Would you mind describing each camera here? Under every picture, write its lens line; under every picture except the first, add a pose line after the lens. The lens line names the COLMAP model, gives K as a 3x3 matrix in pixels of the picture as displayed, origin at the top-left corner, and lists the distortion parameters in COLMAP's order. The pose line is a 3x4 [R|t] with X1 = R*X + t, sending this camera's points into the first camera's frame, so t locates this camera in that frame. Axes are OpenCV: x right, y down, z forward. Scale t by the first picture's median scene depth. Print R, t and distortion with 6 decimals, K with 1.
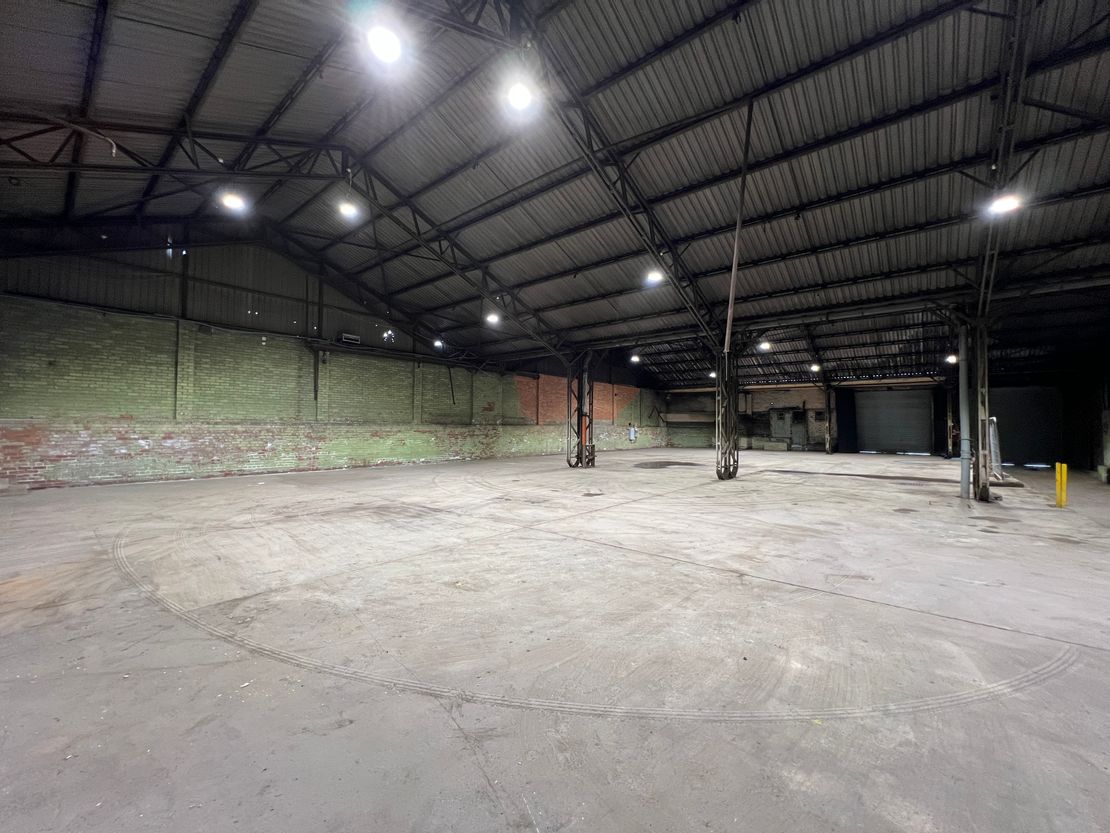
lens RADIAL K [[442.7, 0, 553.4], [0, 442.7, 420.0], [0, 0, 1]] dist [-0.001616, 0.000212]
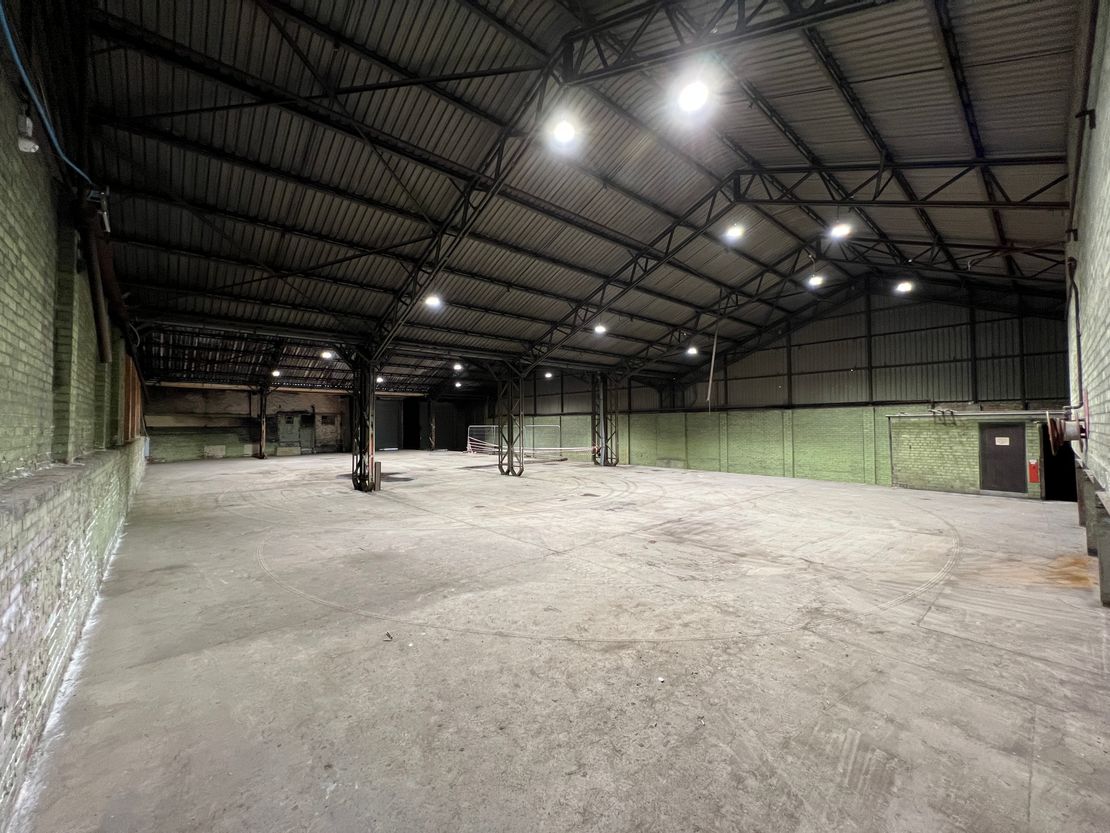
lens RADIAL K [[442.7, 0, 559.1], [0, 442.7, 410.8], [0, 0, 1]] dist [-0.001616, 0.000212]
pose [[0.092905, 0.023904, 0.995388, -0.689254], [0.000550, 0.999710, -0.024059, -0.008239], [-0.995675, 0.002783, 0.092865, 0.555151]]
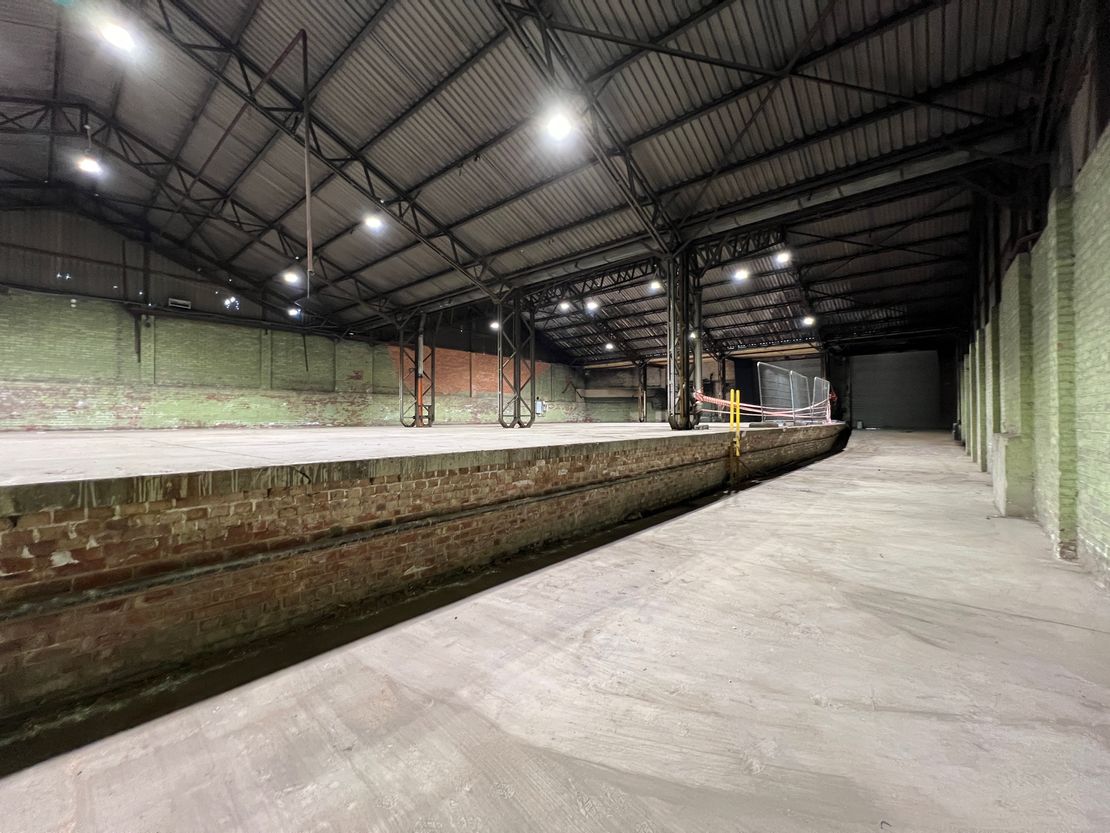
lens RADIAL K [[442.7, 0, 554.2], [0, 442.7, 414.4], [0, 0, 1]] dist [-0.001616, 0.000212]
pose [[0.999851, -0.016494, -0.005096, 0.353395], [0.016506, 0.999861, 0.002340, 0.073556], [0.005057, -0.002424, 0.999984, -0.026149]]
